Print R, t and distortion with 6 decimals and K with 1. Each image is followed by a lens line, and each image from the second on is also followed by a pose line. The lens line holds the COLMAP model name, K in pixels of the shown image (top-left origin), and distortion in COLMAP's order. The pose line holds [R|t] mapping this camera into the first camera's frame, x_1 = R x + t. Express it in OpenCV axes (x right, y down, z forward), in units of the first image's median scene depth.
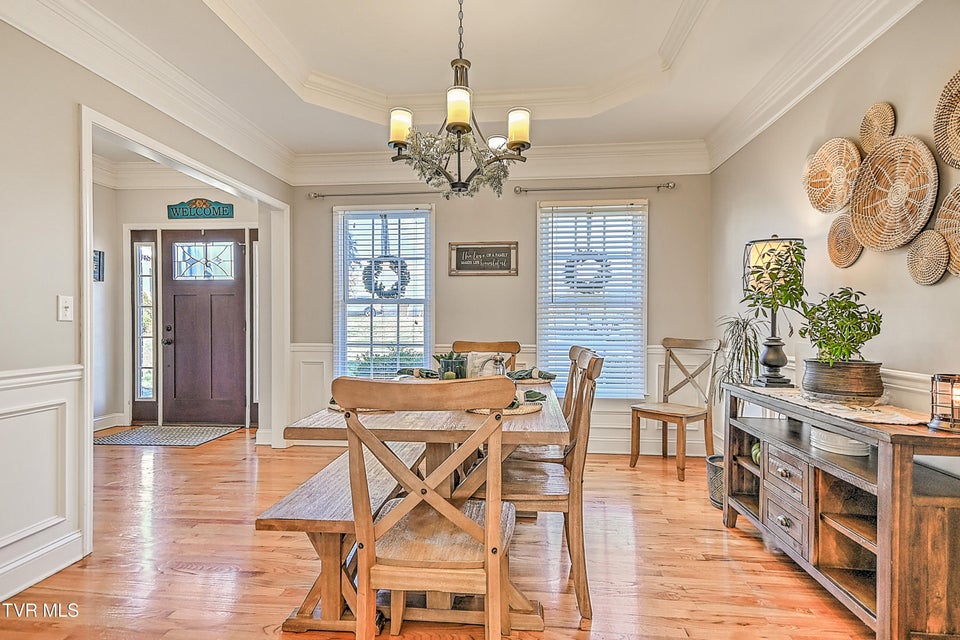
lens RADIAL K [[481.0, 0, 478.1], [0, 481.0, 329.8], [0, 0, 1]] dist [0.034551, 0.000191]
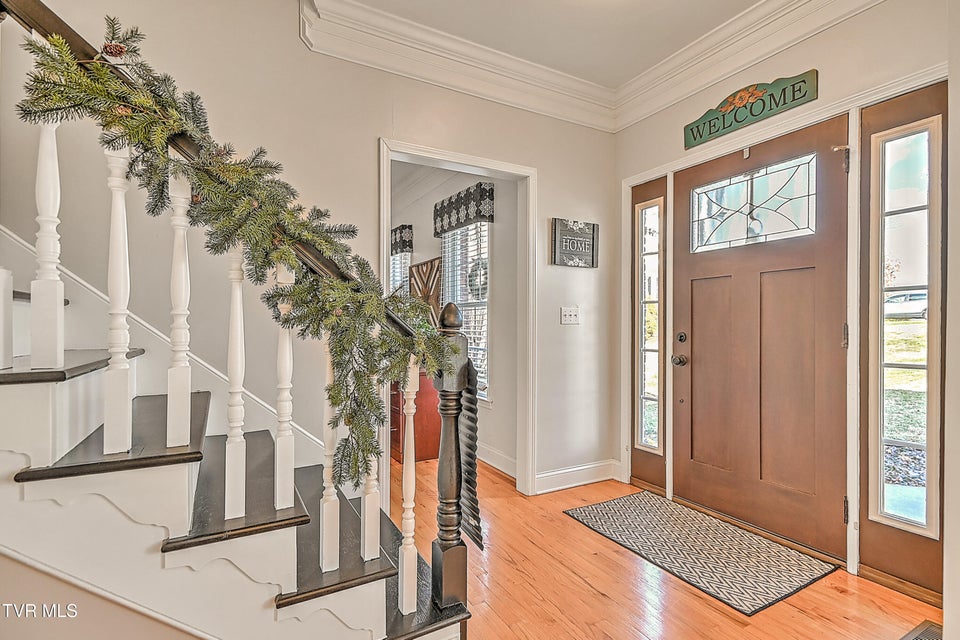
lens RADIAL K [[459.0, 0, 479.4], [0, 459.0, 327.3], [0, 0, 1]] dist [0.021989, -0.000380]
pose [[0.572209, 0.000182, -0.820108, -0.320601], [-0.012868, 0.999879, -0.008757, -0.007149], [0.820007, 0.015564, 0.572142, 0.484201]]
